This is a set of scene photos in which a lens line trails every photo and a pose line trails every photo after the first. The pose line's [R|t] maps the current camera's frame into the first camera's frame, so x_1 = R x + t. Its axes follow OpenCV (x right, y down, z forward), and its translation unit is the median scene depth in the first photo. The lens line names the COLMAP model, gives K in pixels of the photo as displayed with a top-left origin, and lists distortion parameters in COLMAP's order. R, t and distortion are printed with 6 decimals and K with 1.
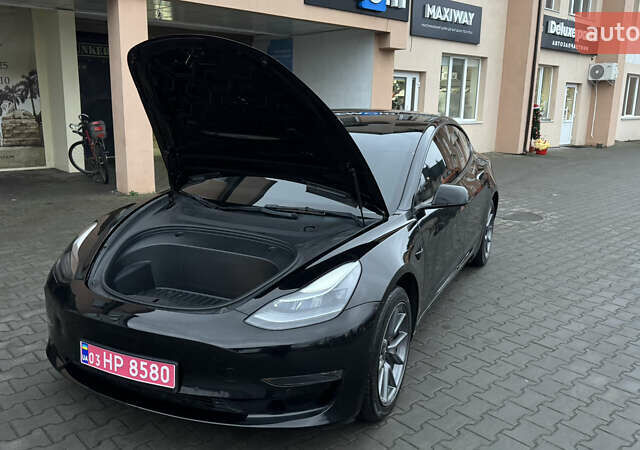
lens RADIAL K [[559.3, 0, 320.0], [0, 559.3, 225.0], [0, 0, 1]] dist [0.130271, -0.225587]
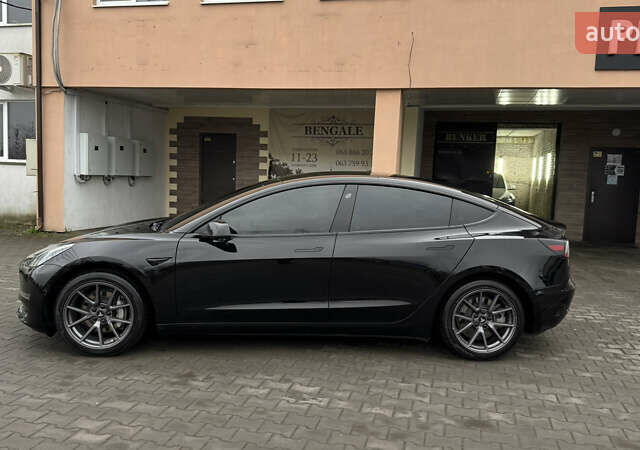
lens RADIAL K [[556.8, 0, 320.0], [0, 556.8, 225.0], [0, 0, 1]] dist [0.149349, -0.270903]
pose [[0.548798, 0.075396, -0.832548, 0.340865], [-0.206212, 0.977358, -0.047421, -0.020960], [0.810122, 0.197706, 0.551919, 0.159378]]
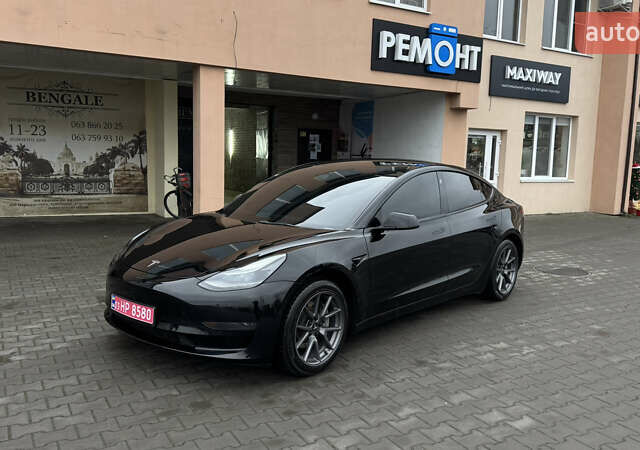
lens RADIAL K [[556.8, 0, 320.0], [0, 556.8, 225.0], [0, 0, 1]] dist [0.149349, -0.270903]
pose [[0.976937, 0.031343, -0.211214, 0.080811], [-0.053228, 0.993688, -0.098744, 0.013763], [0.206786, 0.107709, 0.972439, -0.028820]]
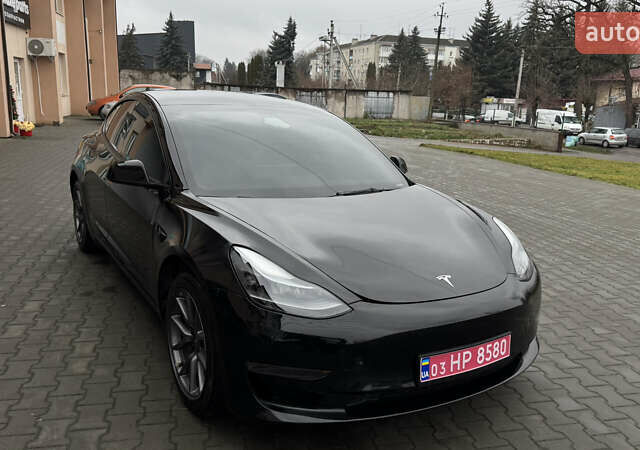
lens RADIAL K [[559.3, 0, 320.0], [0, 559.3, 225.0], [0, 0, 1]] dist [0.130271, -0.225587]
pose [[0.489089, -0.200576, 0.848859, -0.220531], [0.164222, 0.976971, 0.136228, -0.037736], [-0.856635, 0.072774, 0.510765, 0.166995]]
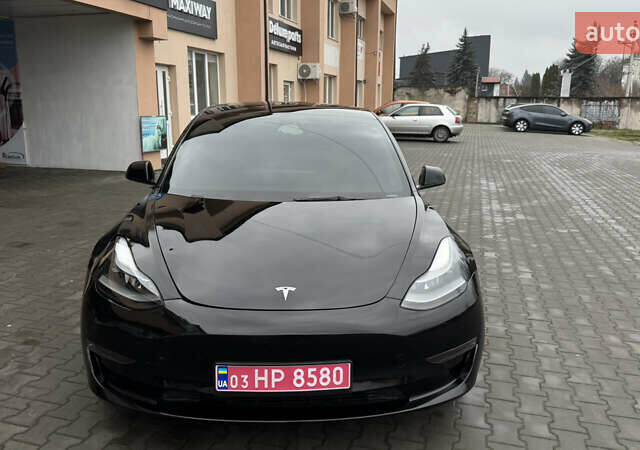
lens RADIAL K [[556.8, 0, 320.0], [0, 556.8, 225.0], [0, 0, 1]] dist [0.149349, -0.270903]
pose [[0.847208, -0.125787, 0.516155, -0.129262], [0.123144, 0.991601, 0.039528, -0.015310], [-0.516792, 0.030073, 0.855583, 0.078580]]
